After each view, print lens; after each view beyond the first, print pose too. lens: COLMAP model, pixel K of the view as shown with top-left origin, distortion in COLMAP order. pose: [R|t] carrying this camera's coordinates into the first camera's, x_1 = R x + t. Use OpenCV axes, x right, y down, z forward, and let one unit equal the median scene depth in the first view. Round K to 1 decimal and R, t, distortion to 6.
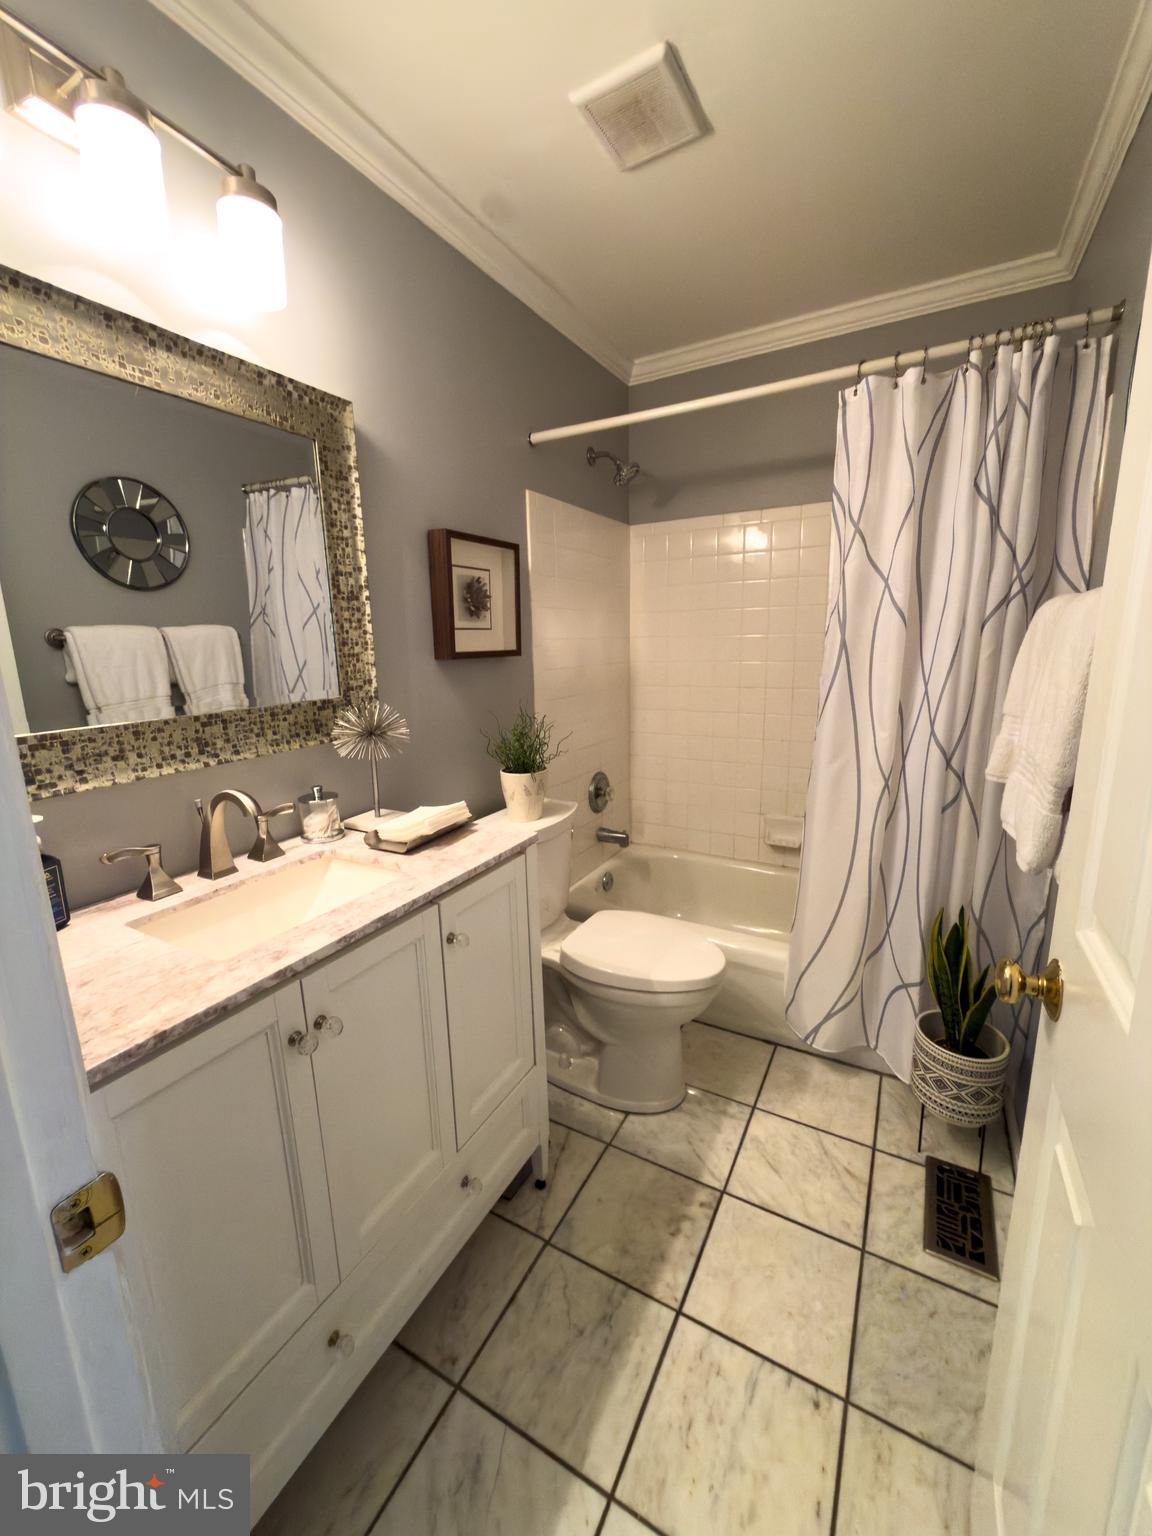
lens RADIAL K [[611.9, 0, 576.0], [0, 611.9, 768.0], [0, 0, 1]] dist [0.000724, -0.000397]
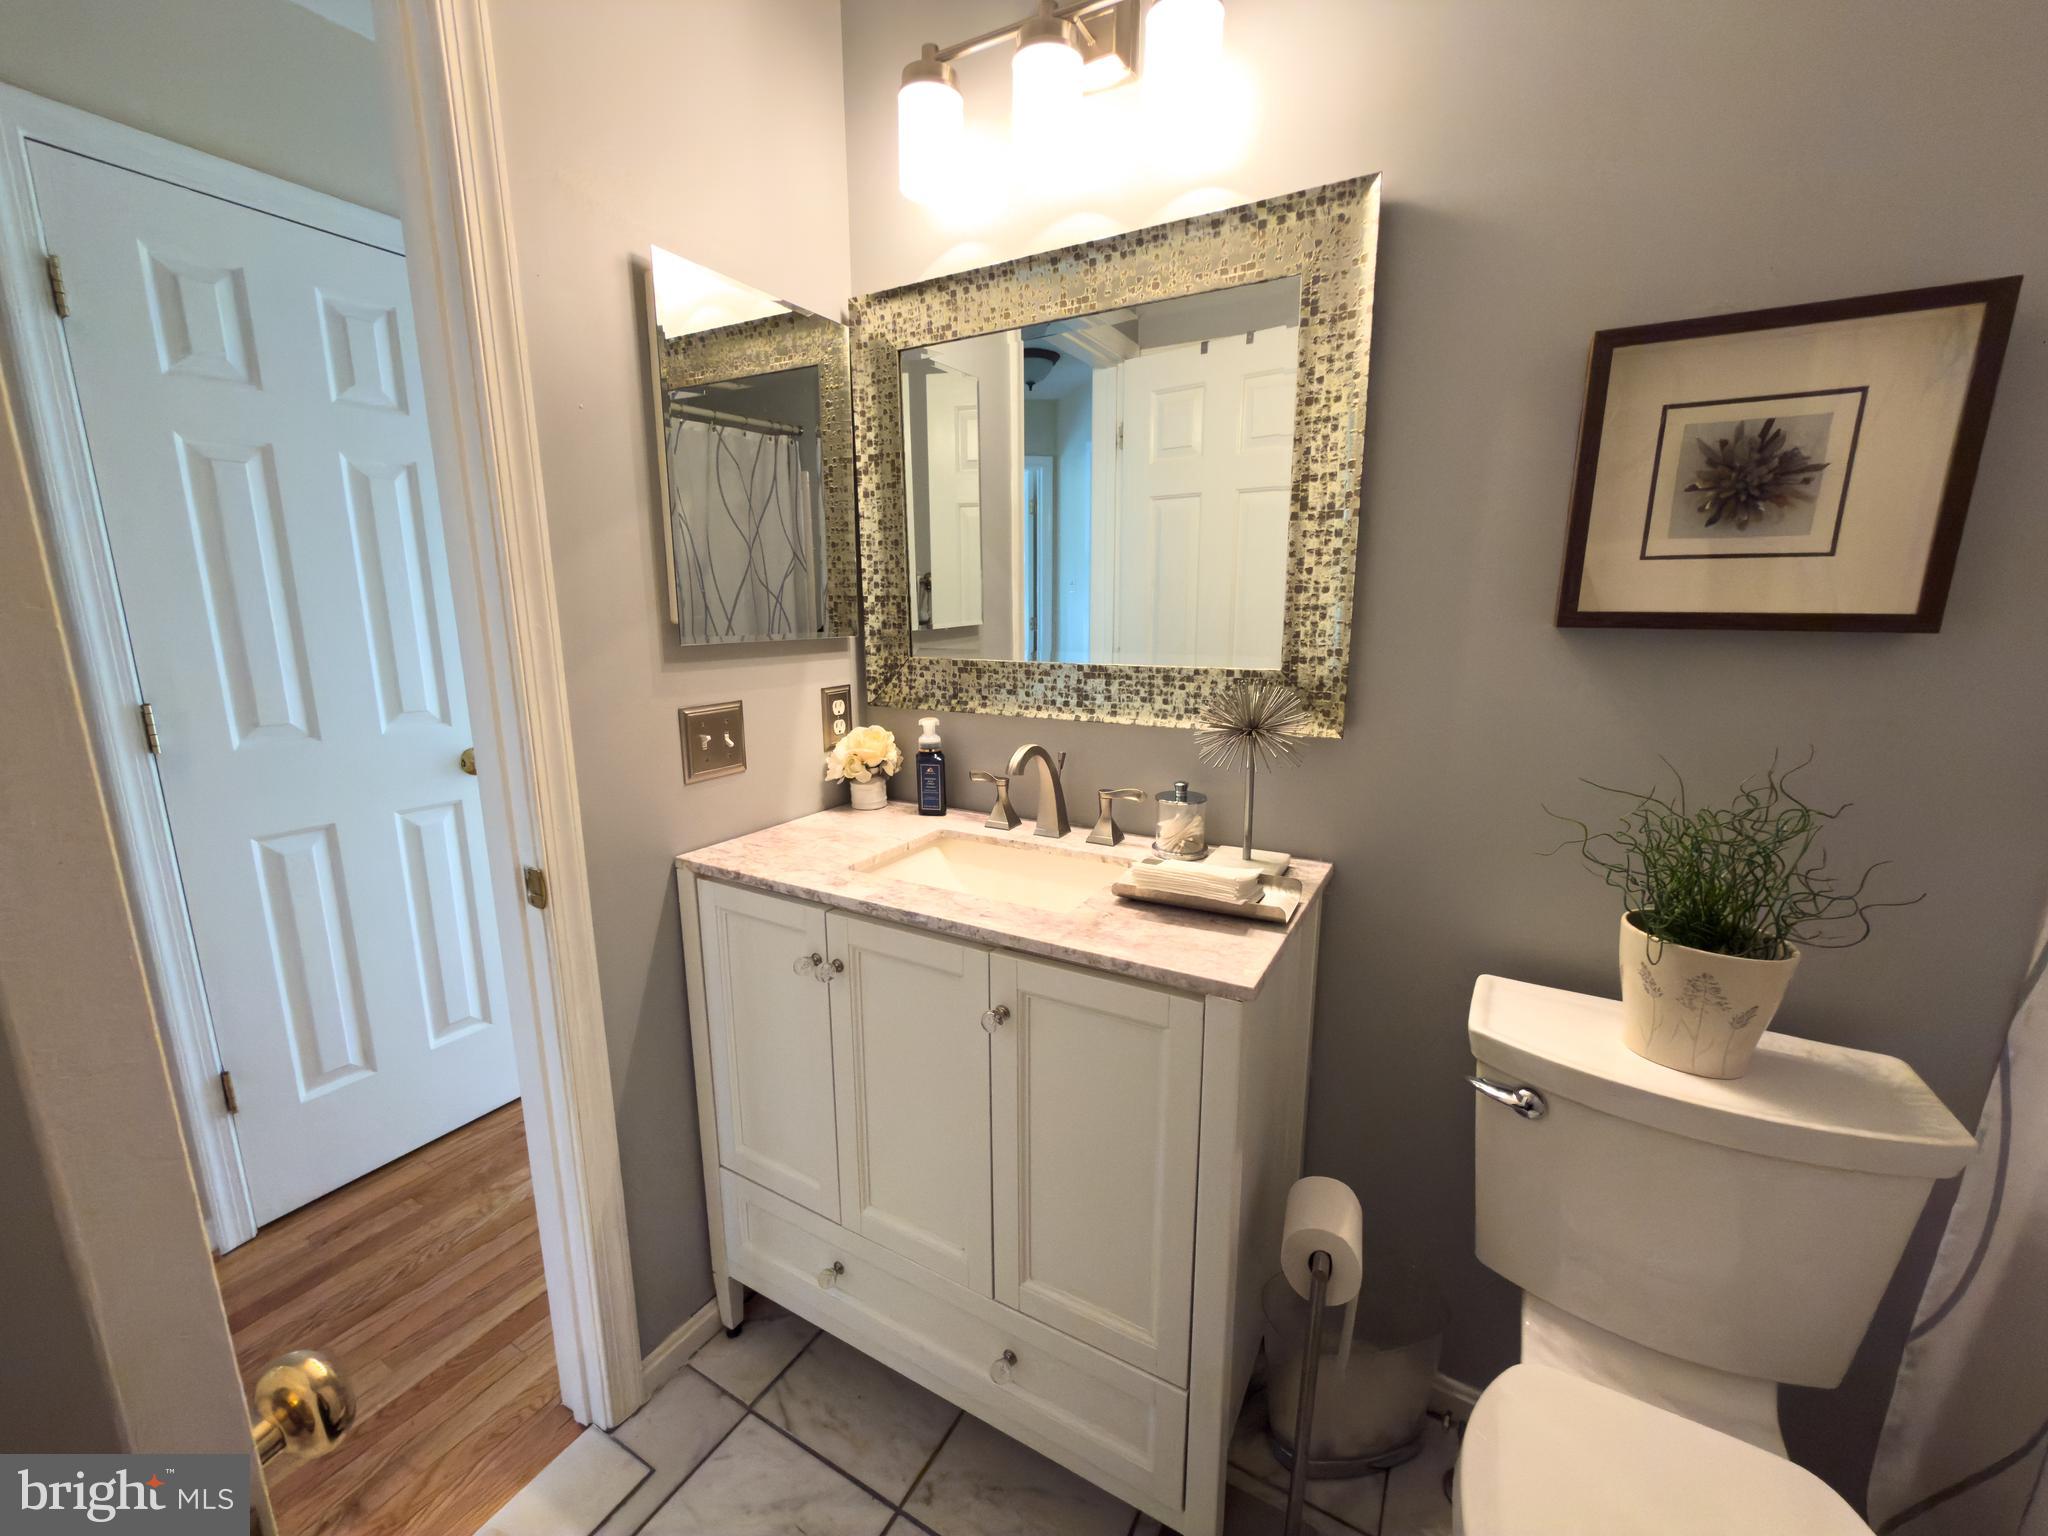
lens RADIAL K [[798.5, 0, 1038.7], [0, 798.5, 772.8], [0, 0, 1]] dist [-0.006300, -0.000079]
pose [[0.003724, 0.227025, -0.973882, 0.575370], [-0.209994, 0.952351, 0.221203, -0.177795], [0.977696, 0.203685, 0.051220, 0.880202]]
